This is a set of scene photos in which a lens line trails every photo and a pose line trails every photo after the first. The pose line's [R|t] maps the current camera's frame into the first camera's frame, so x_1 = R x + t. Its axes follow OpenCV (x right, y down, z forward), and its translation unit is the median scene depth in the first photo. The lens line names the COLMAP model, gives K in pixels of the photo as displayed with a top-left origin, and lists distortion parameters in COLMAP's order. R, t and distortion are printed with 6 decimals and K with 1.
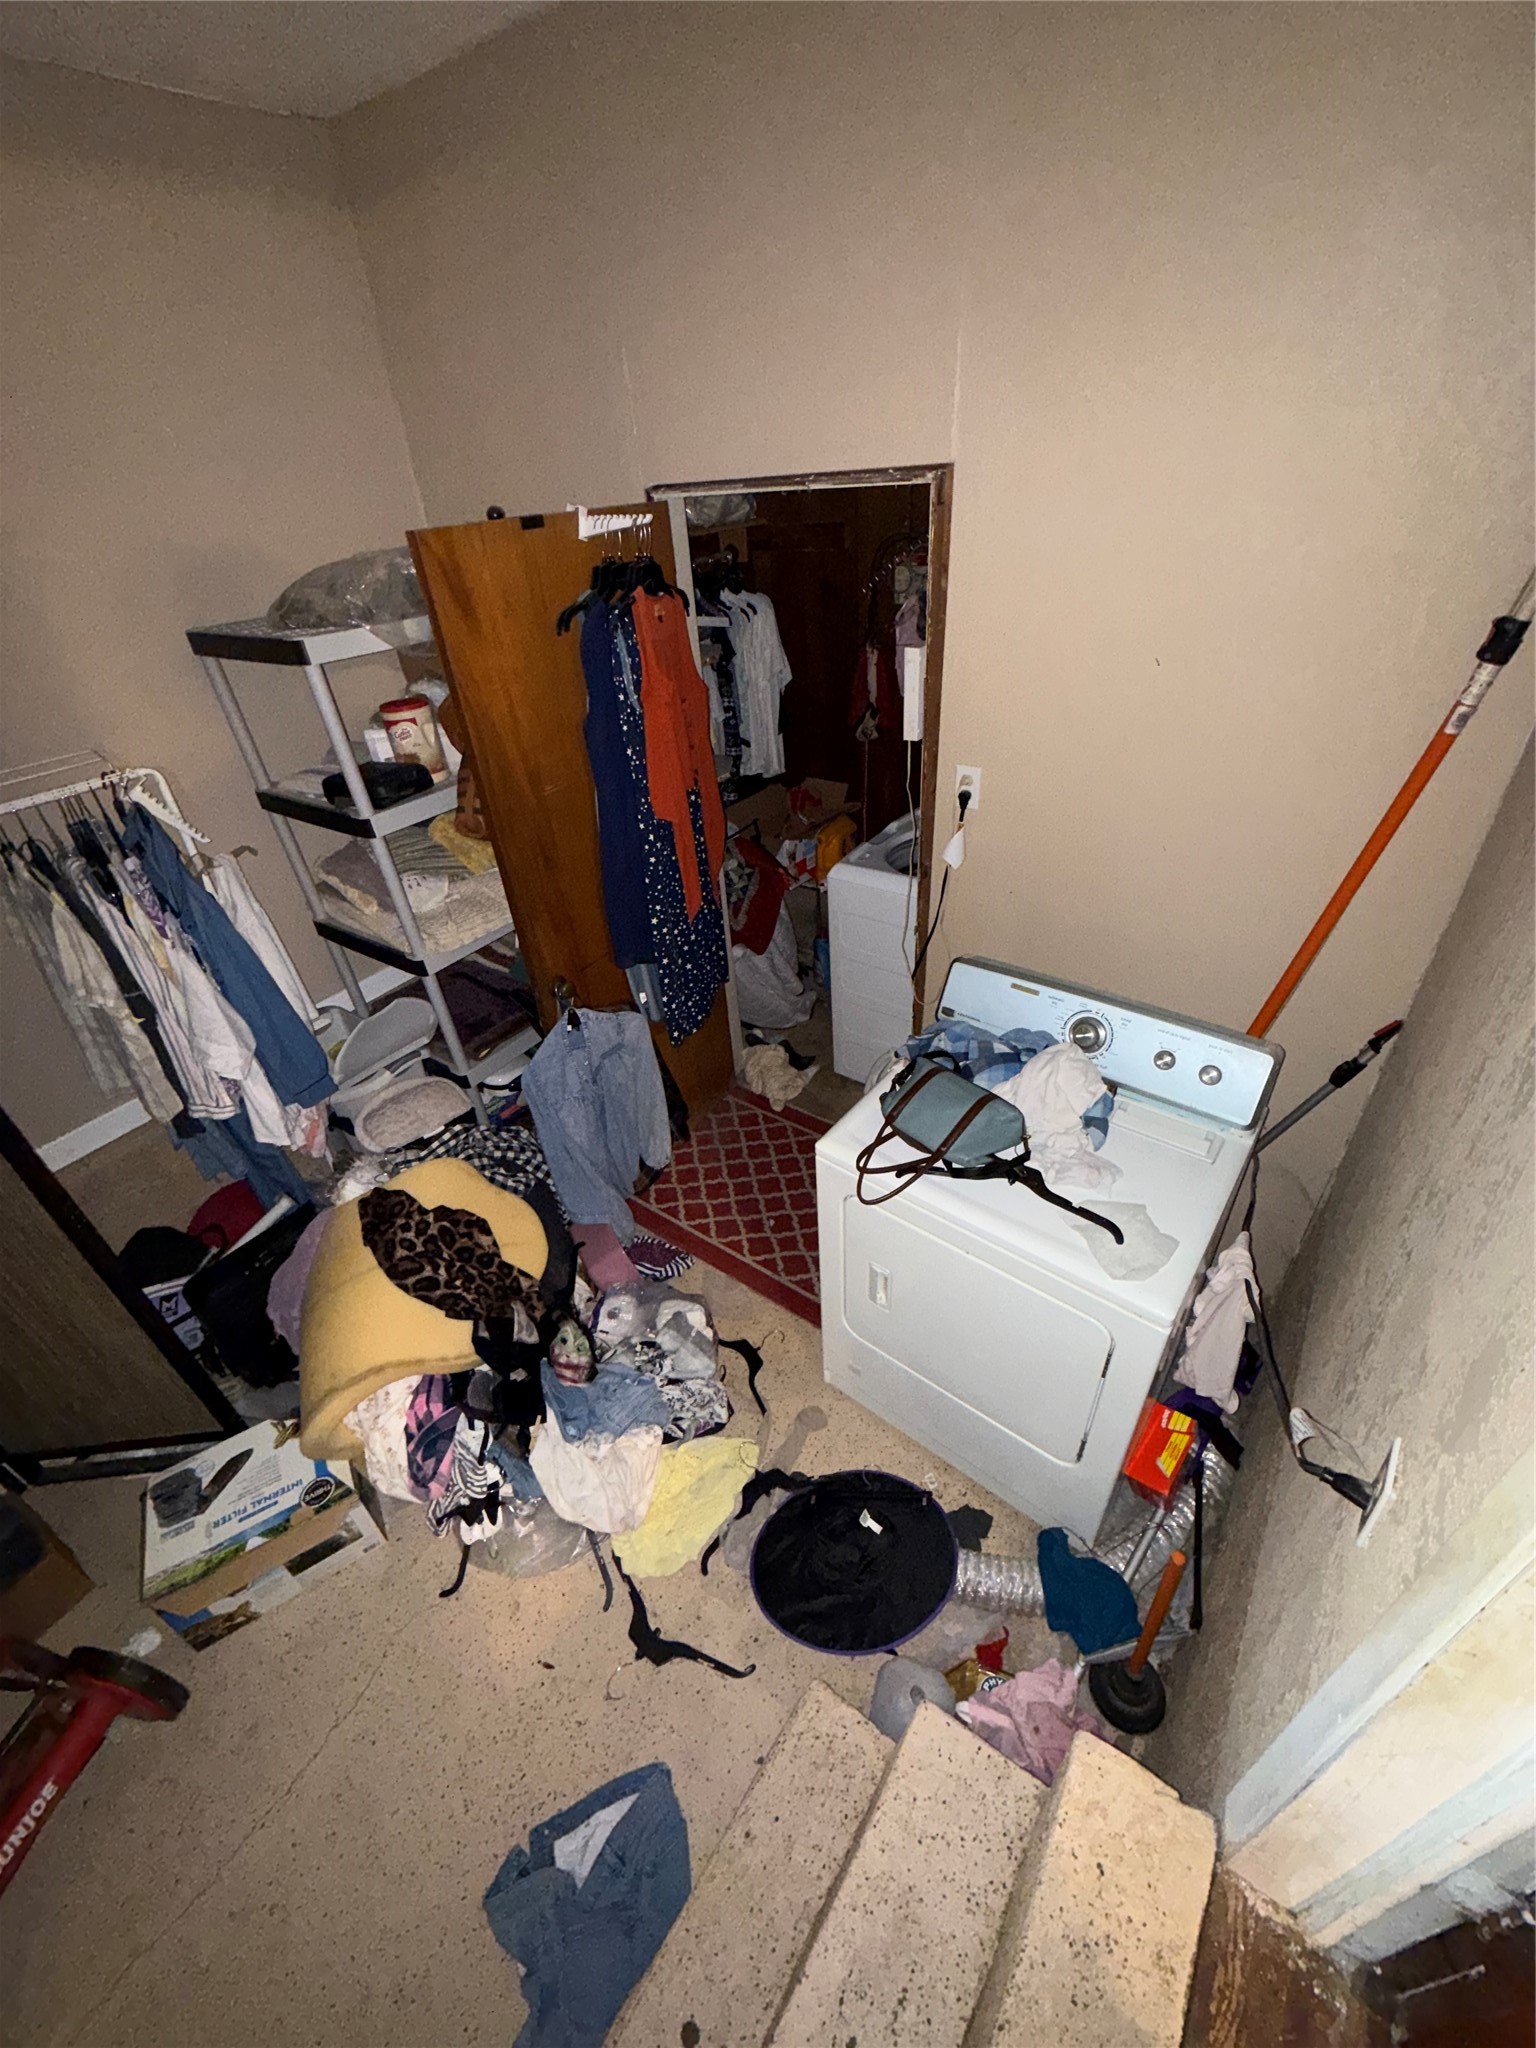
lens RADIAL K [[815.9, 0, 764.3], [0, 815.9, 1027.7], [0, 0, 1]] dist [-0.002481, -0.000166]
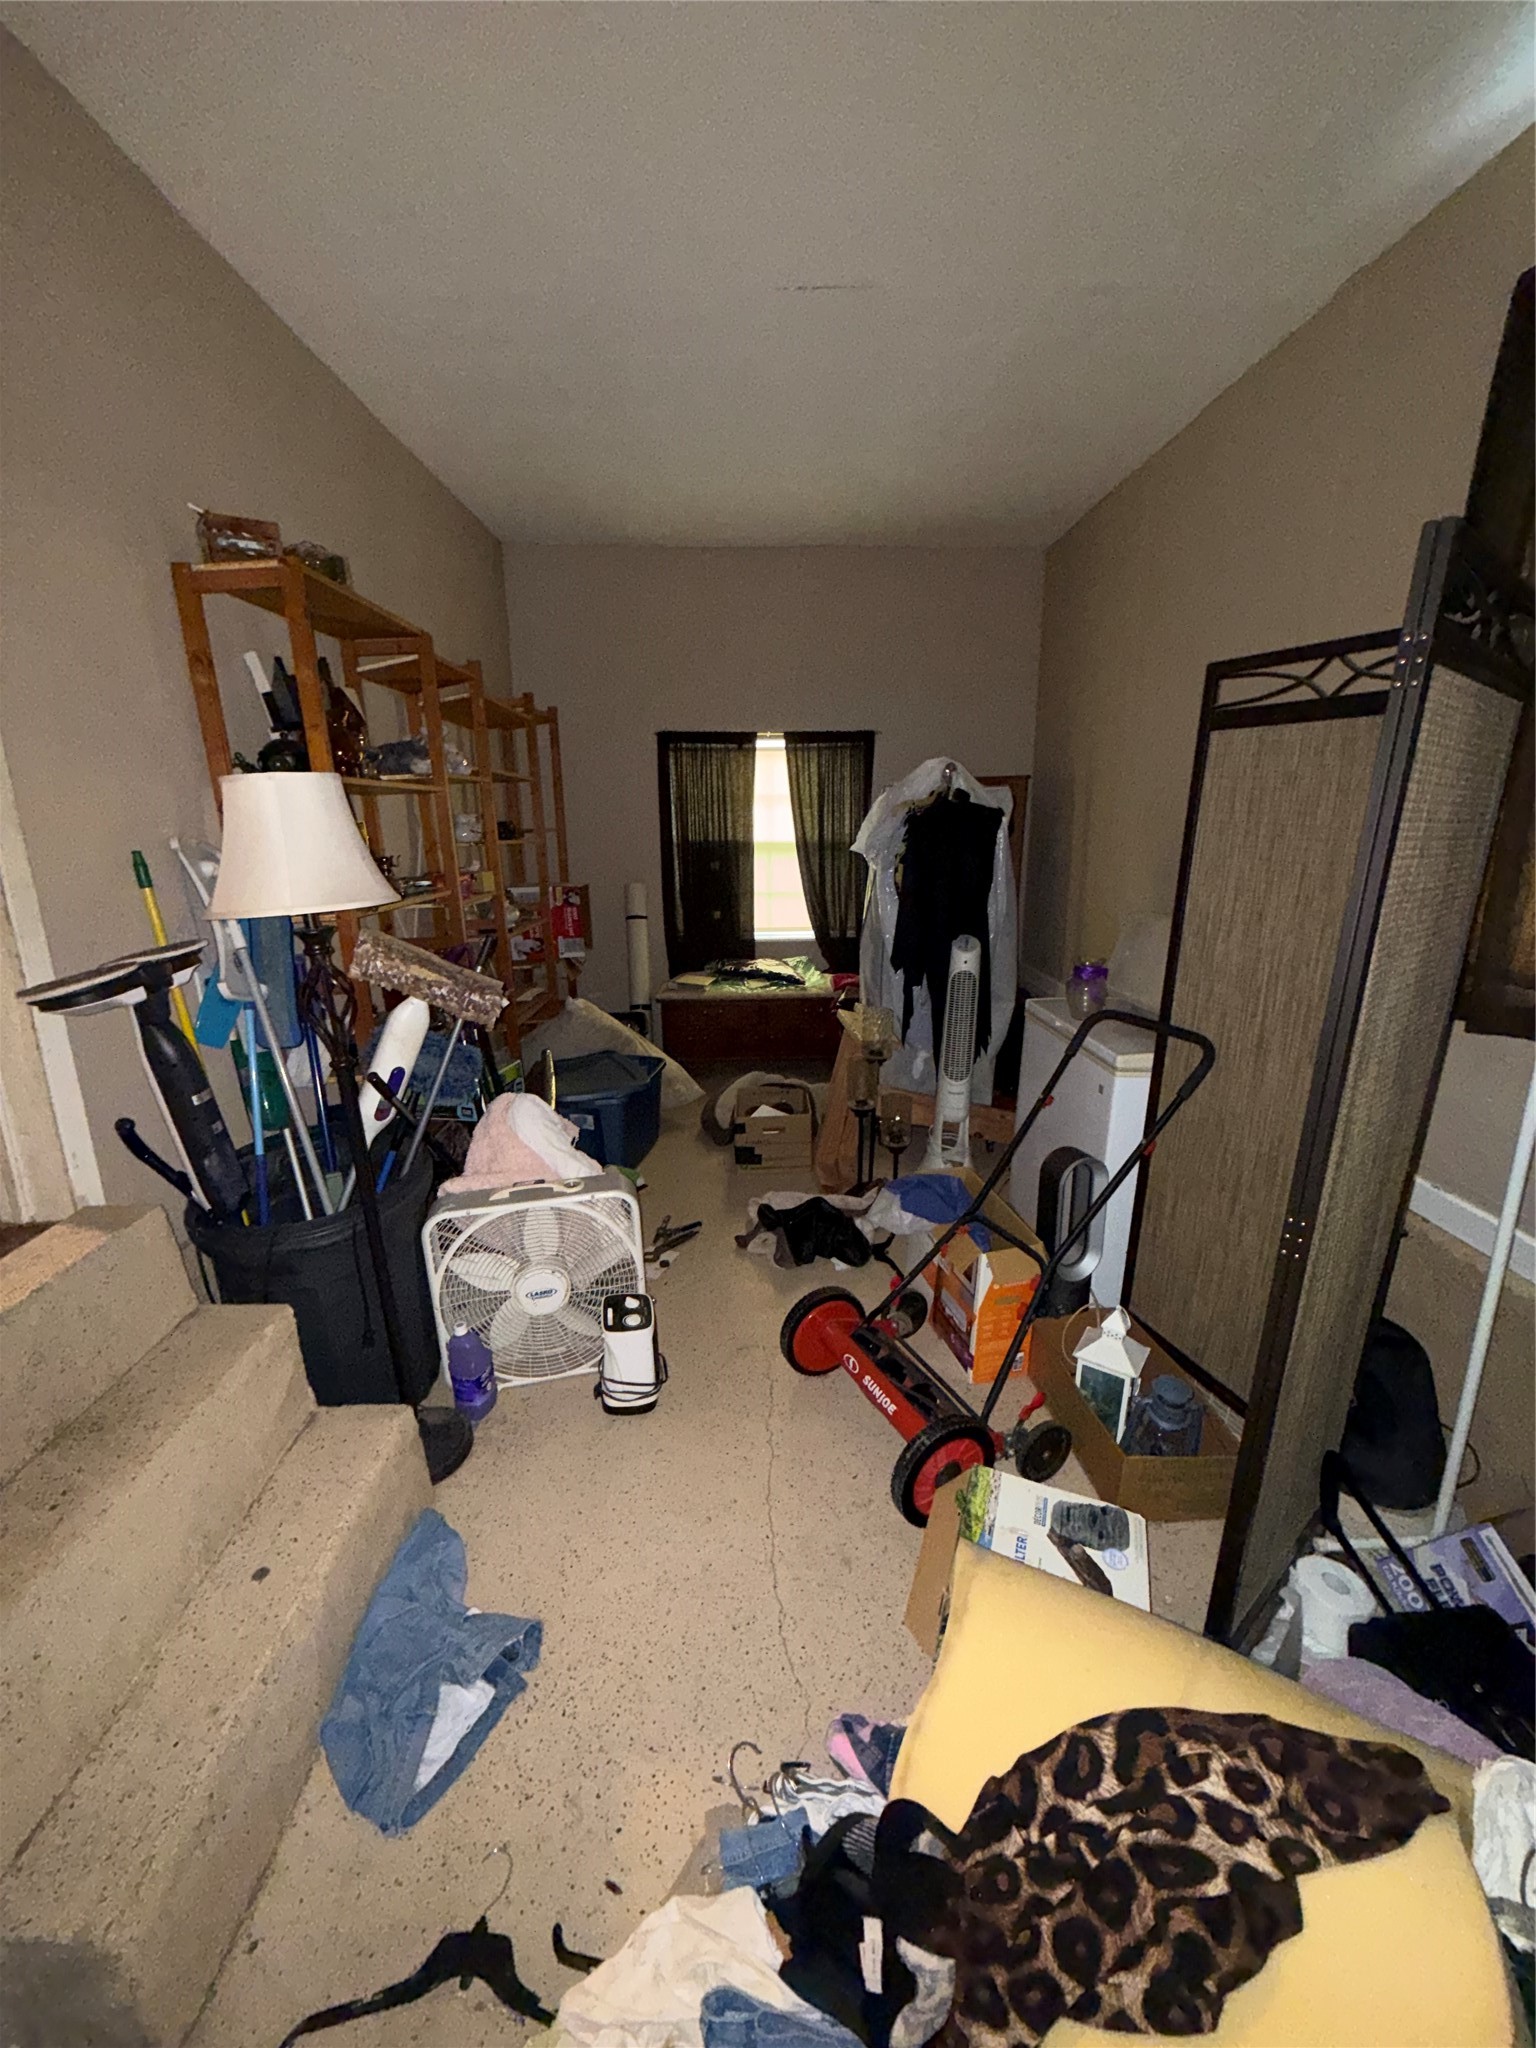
lens RADIAL K [[815.9, 0, 764.3], [0, 815.9, 1027.7], [0, 0, 1]] dist [-0.002481, -0.000166]
pose [[-0.804463, 0.221354, -0.551218, -0.124269], [-0.290684, 0.662563, 0.690299, -0.199679], [0.518018, 0.715550, -0.468664, 0.824284]]
